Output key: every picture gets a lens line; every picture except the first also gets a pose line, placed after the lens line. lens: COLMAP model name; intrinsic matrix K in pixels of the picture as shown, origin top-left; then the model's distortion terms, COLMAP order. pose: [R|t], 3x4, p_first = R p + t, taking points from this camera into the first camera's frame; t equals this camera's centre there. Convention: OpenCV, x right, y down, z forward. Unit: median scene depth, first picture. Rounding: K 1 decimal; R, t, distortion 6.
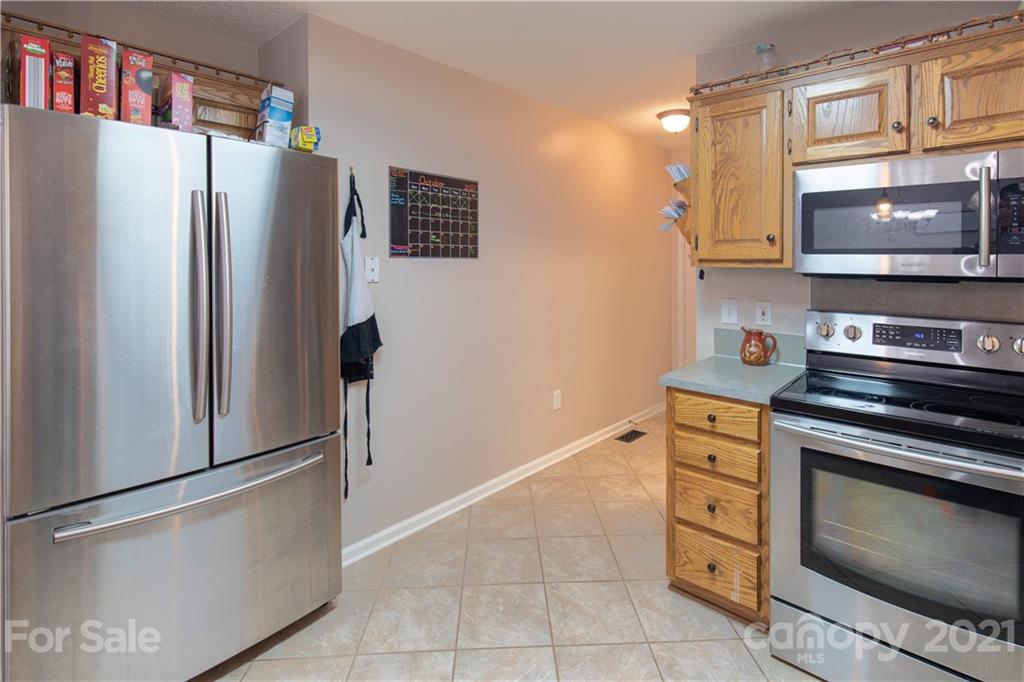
lens RADIAL K [[480.7, 0, 545.0], [0, 480.7, 259.3], [0, 0, 1]] dist [-0.005499, -0.001018]
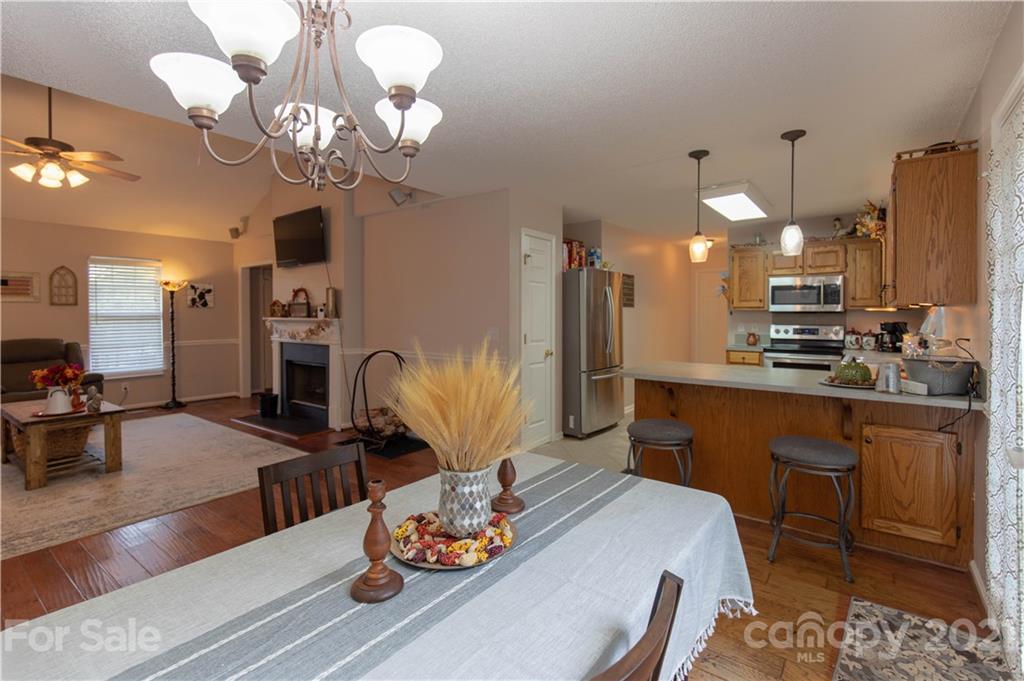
lens RADIAL K [[480.7, 0, 521.1], [0, 480.7, 311.9], [0, 0, 1]] dist [-0.005499, -0.001018]
pose [[0.996865, -0.003833, 0.079033, -1.212025], [0.003818, 0.999993, 0.000345, 0.022811], [-0.079034, -0.000042, 0.996872, -1.802076]]
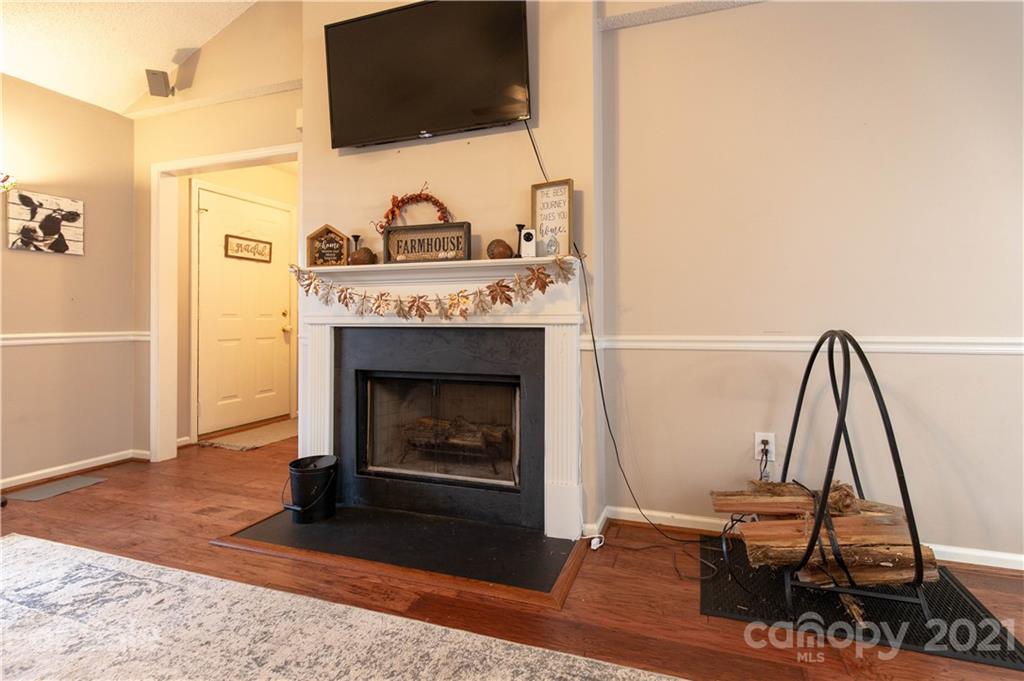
lens RADIAL K [[480.7, 0, 532.0], [0, 480.7, 295.8], [0, 0, 1]] dist [-0.005499, -0.001018]
pose [[0.921068, -0.003802, 0.389383, -2.612149], [0.012111, 0.999748, -0.018887, 0.163695], [-0.389214, 0.022112, 0.920882, 0.087835]]
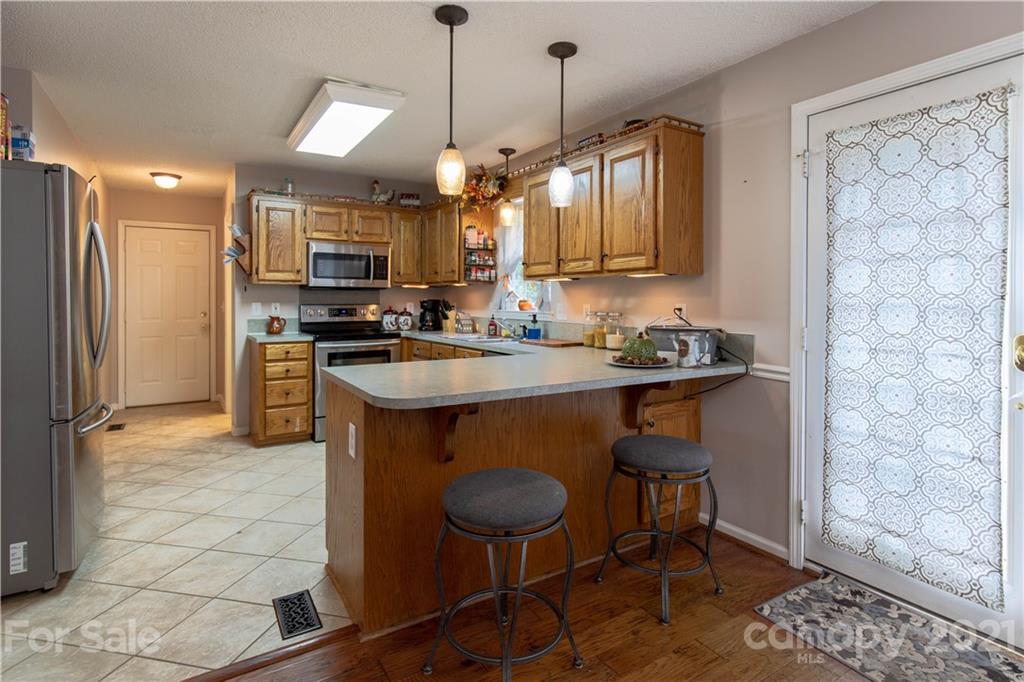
lens RADIAL K [[520.2, 0, 510.1], [0, 520.2, 300.5], [0, 0, 1]] dist [0.004794, -0.002688]
pose [[0.281996, -0.005025, 0.959402, -1.488024], [-0.005033, 0.999965, 0.006717, 0.069224], [-0.959402, -0.006723, 0.281961, -0.578030]]
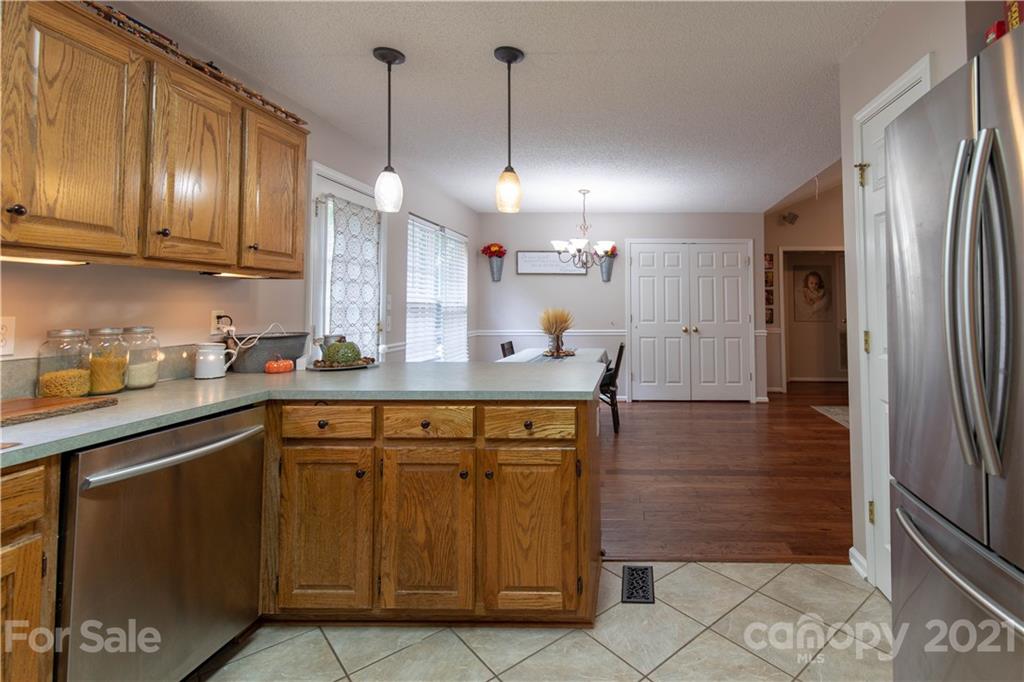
lens RADIAL K [[490.6, 0, 620.5], [0, 490.6, 289.4], [0, 0, 1]] dist [0.008372, -0.002276]
pose [[-0.767865, -0.024463, -0.640144, 0.096851], [-0.001846, 0.999351, -0.035976, 0.076362], [0.640609, -0.026443, -0.767412, 0.920367]]
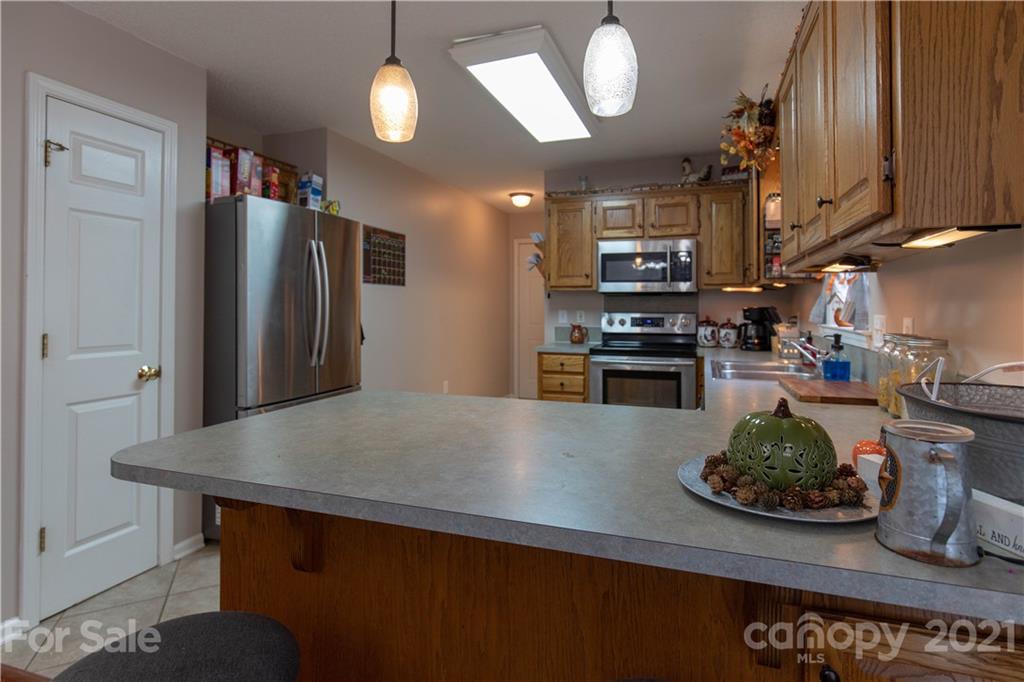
lens RADIAL K [[520.2, 0, 536.9], [0, 520.2, 291.0], [0, 0, 1]] dist [0.004794, -0.002688]
pose [[0.919212, 0.007981, 0.393683, -0.547925], [0.001339, 0.999725, -0.023395, 0.069835], [-0.393761, 0.022032, 0.918949, -0.865694]]
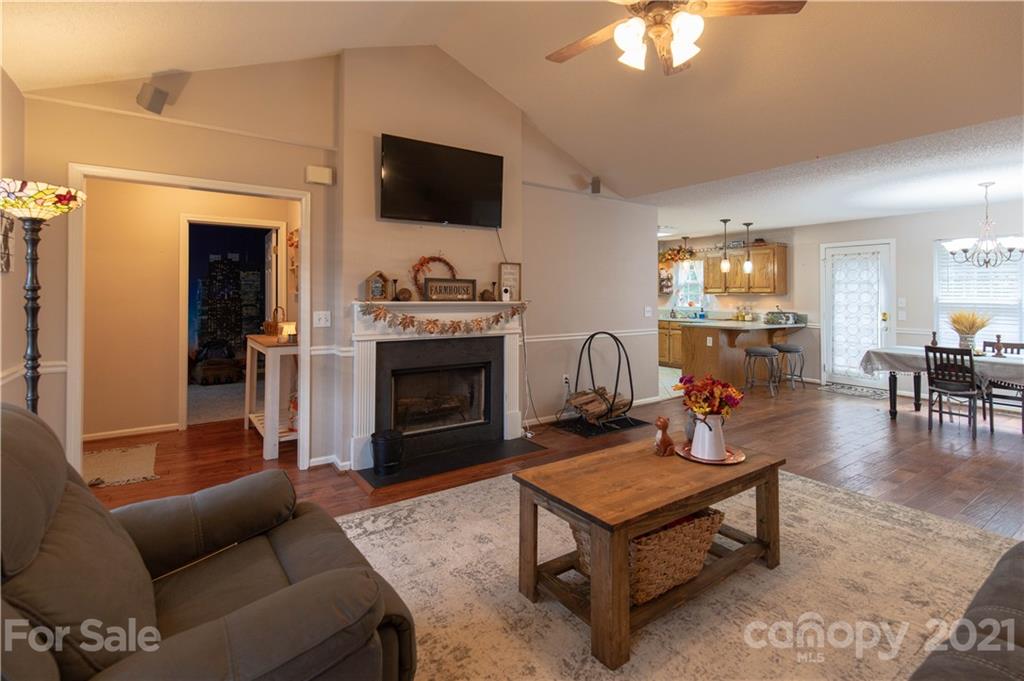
lens RADIAL K [[480.7, 0, 506.8], [0, 480.7, 284.9], [0, 0, 1]] dist [-0.005499, -0.001018]
pose [[0.248865, 0.021796, 0.968293, -4.282555], [-0.009461, 0.999754, -0.020072, 0.028140], [-0.968492, -0.004166, 0.249010, 0.545313]]
